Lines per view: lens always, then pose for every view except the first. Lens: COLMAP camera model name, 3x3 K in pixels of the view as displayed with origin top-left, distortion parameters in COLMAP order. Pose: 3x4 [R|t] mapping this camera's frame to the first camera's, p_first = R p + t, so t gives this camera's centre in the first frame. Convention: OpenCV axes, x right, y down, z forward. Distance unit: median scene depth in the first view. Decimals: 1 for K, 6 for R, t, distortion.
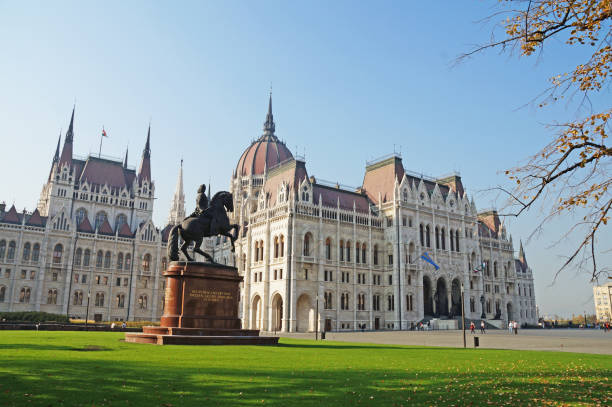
lens RADIAL K [[484.1, 0, 301.1], [0, 484.1, 208.6], [0, 0, 1]] dist [-0.171908, 0.139537]
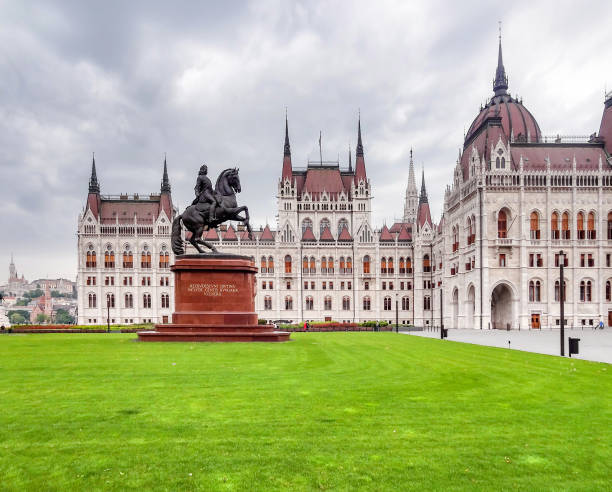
lens RADIAL K [[476.5, 0, 323.6], [0, 476.5, 323.6], [0, 0, 1]] dist [0.009461, 0.002232]
pose [[0.825658, -0.013070, -0.564019, 0.188646], [0.143221, 0.971837, 0.187138, 0.039625], [0.545689, -0.235292, 0.804277, 0.137202]]
